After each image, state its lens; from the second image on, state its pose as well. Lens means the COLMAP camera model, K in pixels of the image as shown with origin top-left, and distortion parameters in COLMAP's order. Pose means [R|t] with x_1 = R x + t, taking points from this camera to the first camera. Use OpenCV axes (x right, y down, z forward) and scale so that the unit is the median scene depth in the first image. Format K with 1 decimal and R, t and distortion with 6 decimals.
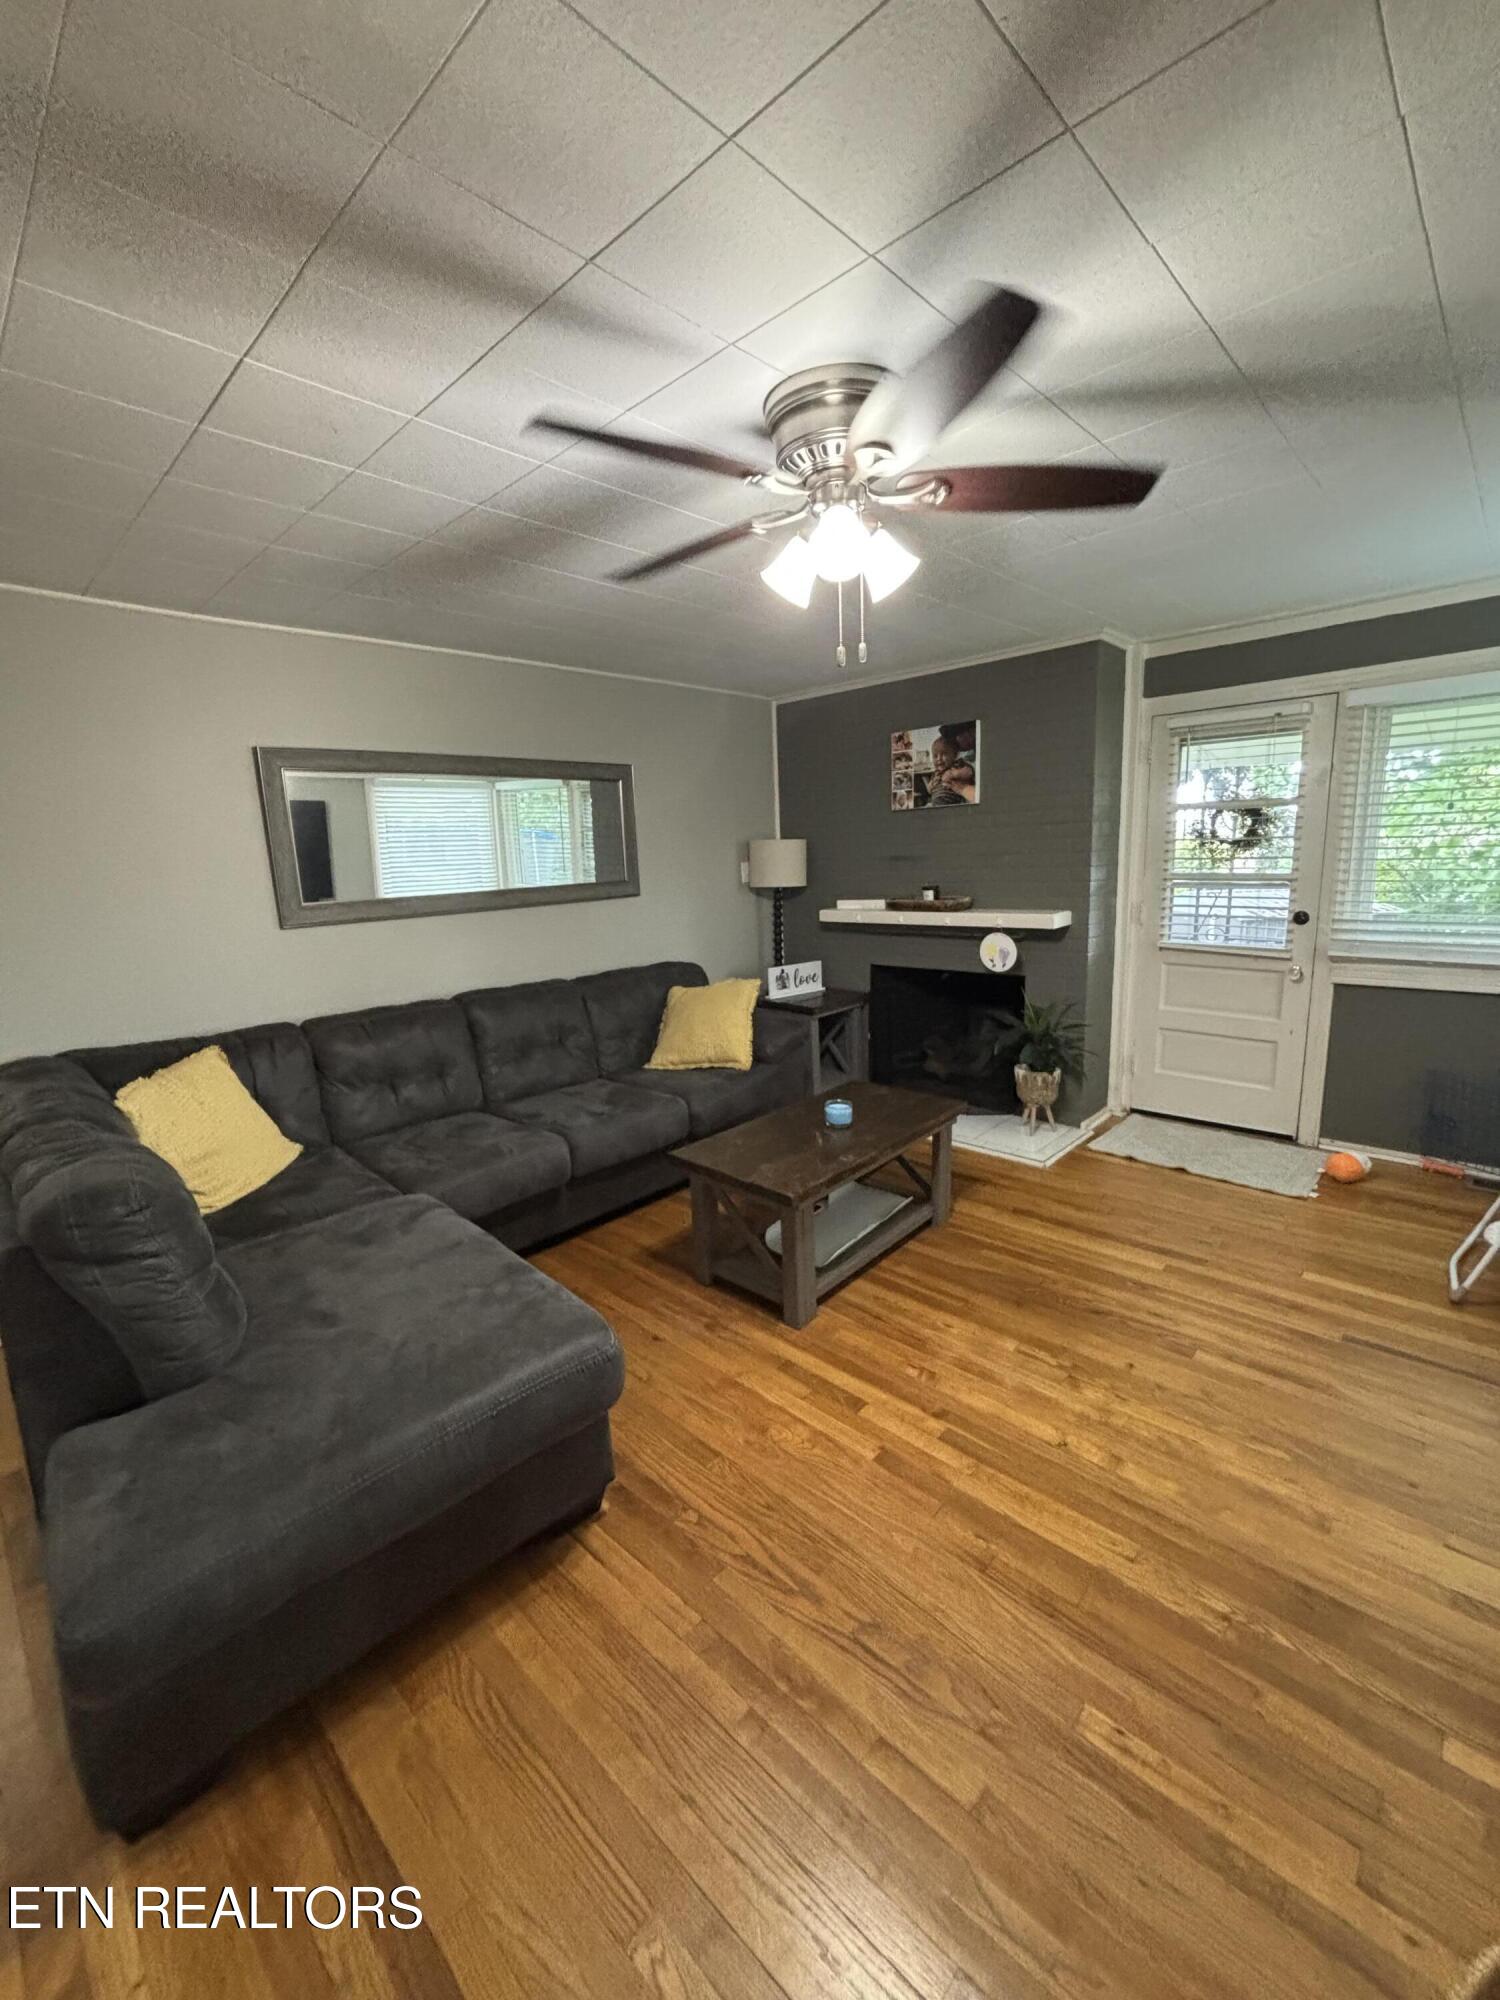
lens RADIAL K [[806.4, 0, 758.9], [0, 806.4, 1000.2], [0, 0, 1]] dist [-0.001323, -0.000034]
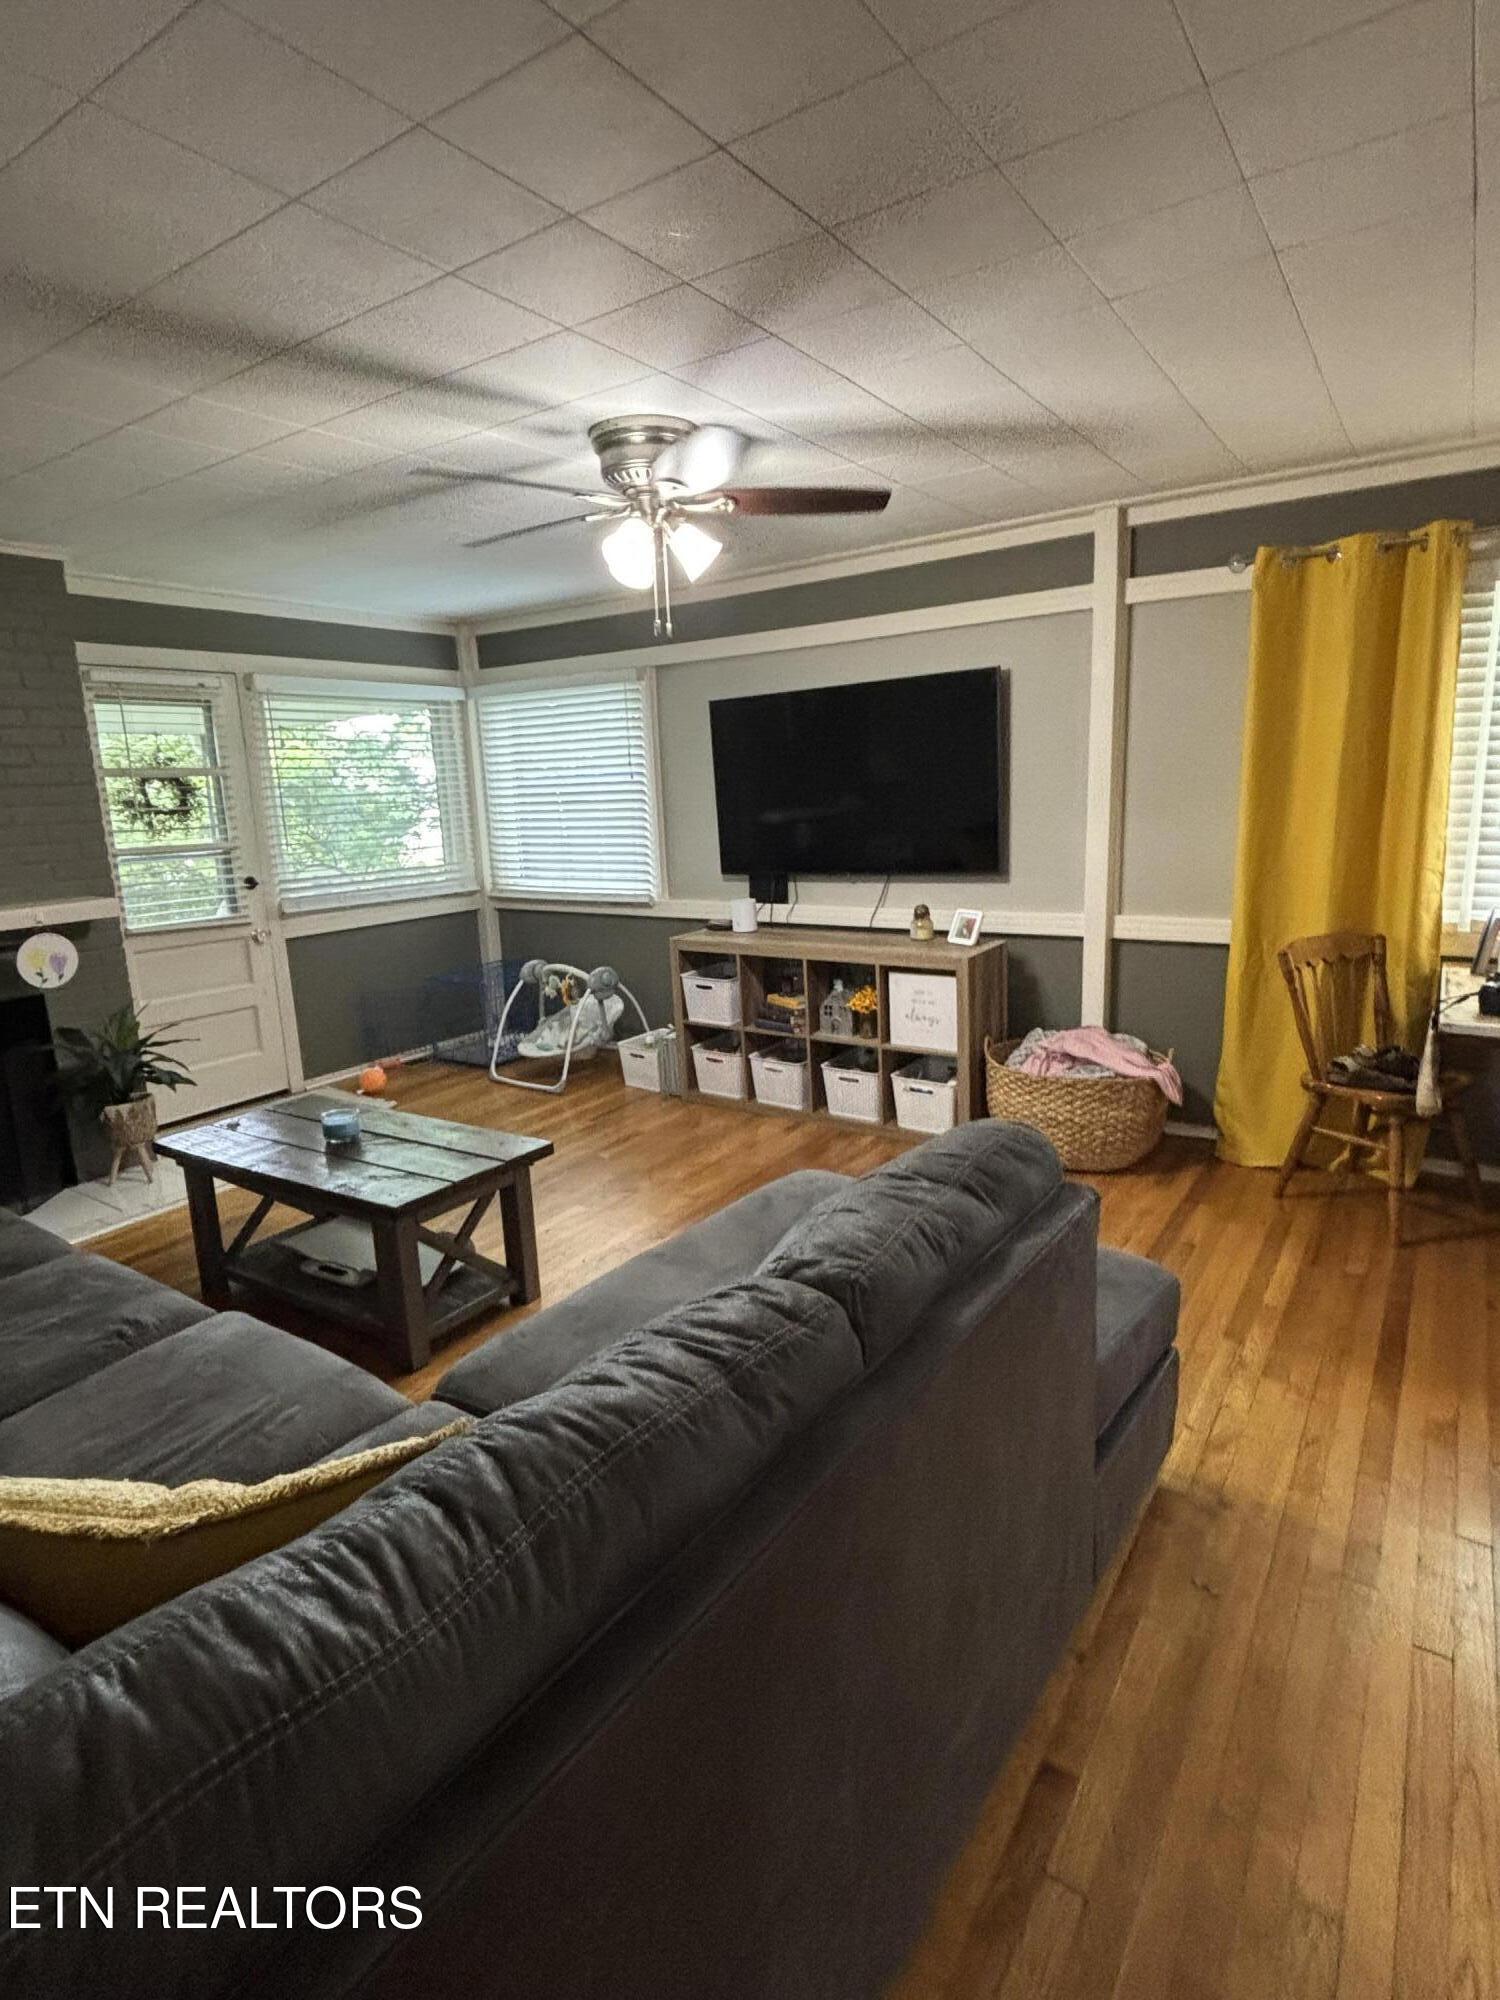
lens RADIAL K [[1034.0, 0, 749.1], [0, 1034.0, 998.3], [0, 0, 1]] dist [0.002980, -0.003140]
pose [[-0.148875, -0.155618, 0.976534, -0.741149], [0.228611, 0.955370, 0.187098, -0.060918], [-0.962067, 0.251101, -0.106655, 0.540051]]
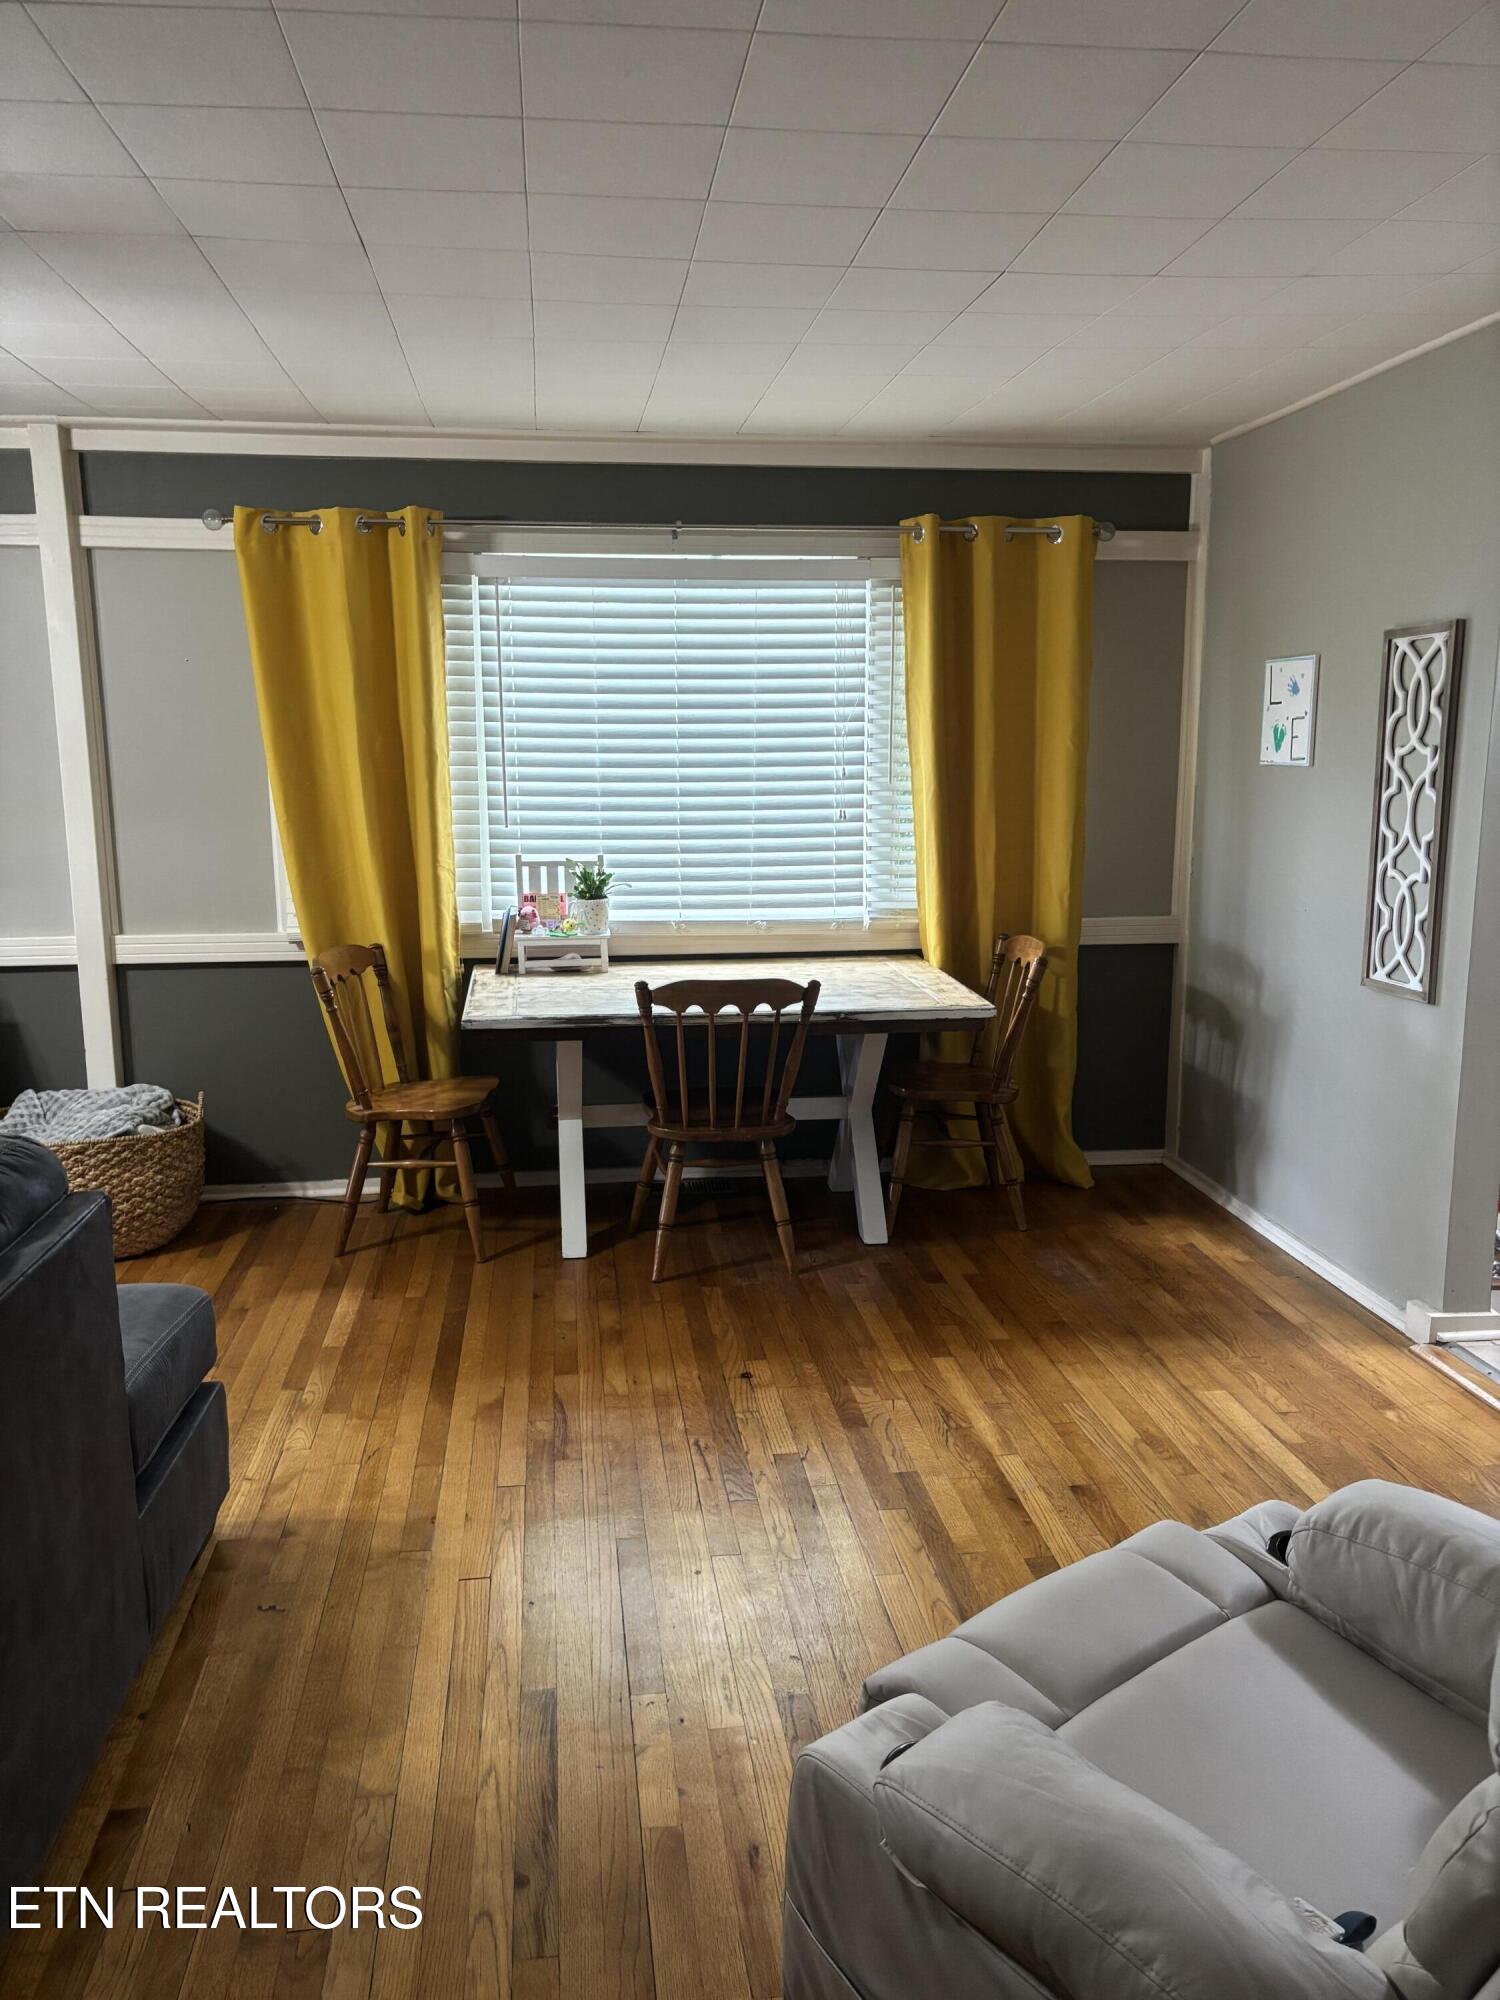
lens RADIAL K [[1531.8, 0, 750.0], [0, 1531.8, 1011.6], [0, 0, 1]] dist [0.026723, 0.008252]
pose [[-0.765091, -0.067850, 0.640337, -1.089046], [0.156432, 0.945057, 0.287047, -0.088403], [-0.624631, 0.319787, -0.712441, 0.695710]]
